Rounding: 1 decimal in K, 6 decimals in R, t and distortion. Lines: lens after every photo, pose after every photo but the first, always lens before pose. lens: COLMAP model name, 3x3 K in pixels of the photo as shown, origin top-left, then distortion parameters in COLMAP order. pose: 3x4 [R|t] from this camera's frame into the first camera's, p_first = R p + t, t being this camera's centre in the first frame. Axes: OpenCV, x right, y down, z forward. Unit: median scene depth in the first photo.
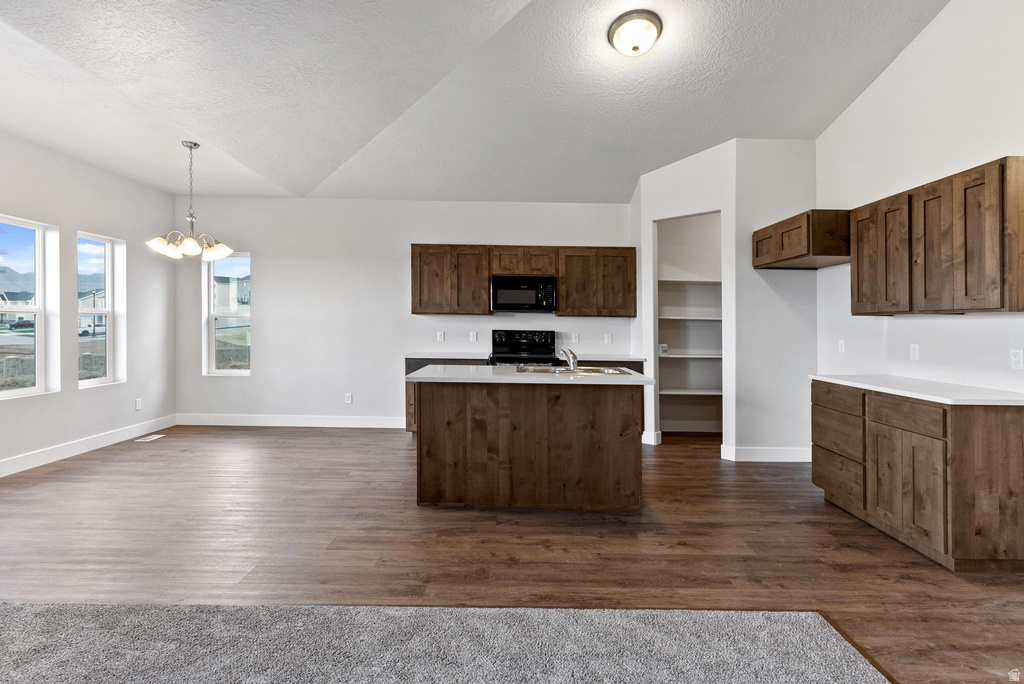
lens RADIAL K [[489.4, 0, 513.0], [0, 489.4, 330.6], [0, 0, 1]] dist [0.001125, 0.000575]
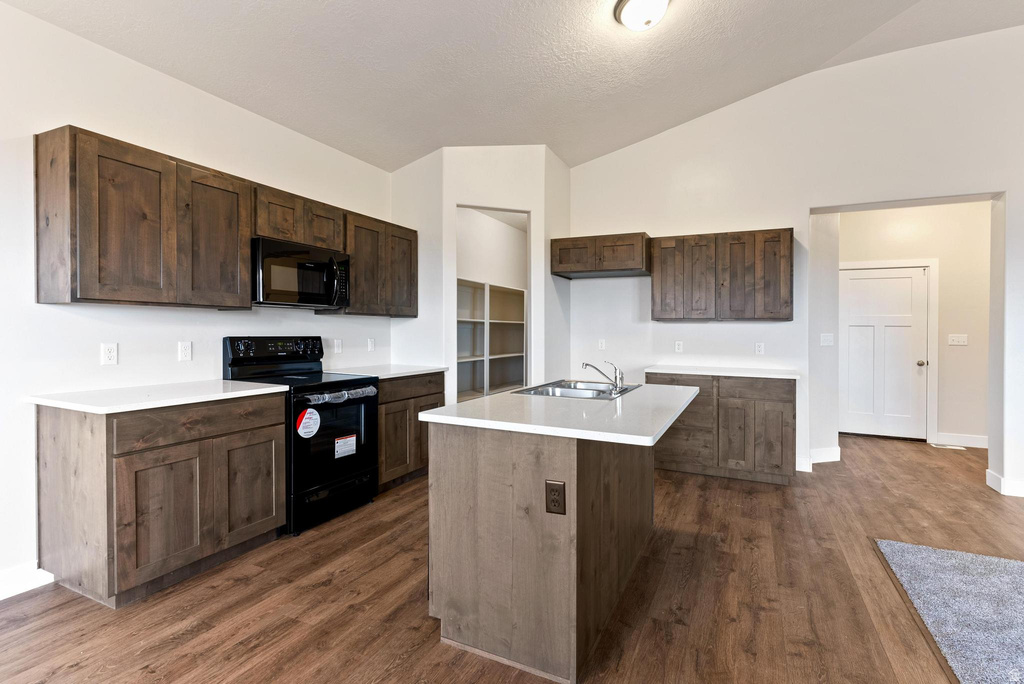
lens RADIAL K [[489.4, 0, 513.0], [0, 489.4, 330.6], [0, 0, 1]] dist [0.001125, 0.000575]
pose [[0.440119, -0.010747, 0.897875, -0.429869], [0.007163, 0.999939, 0.008457, -0.011927], [-0.897911, 0.002709, 0.440169, 0.528491]]
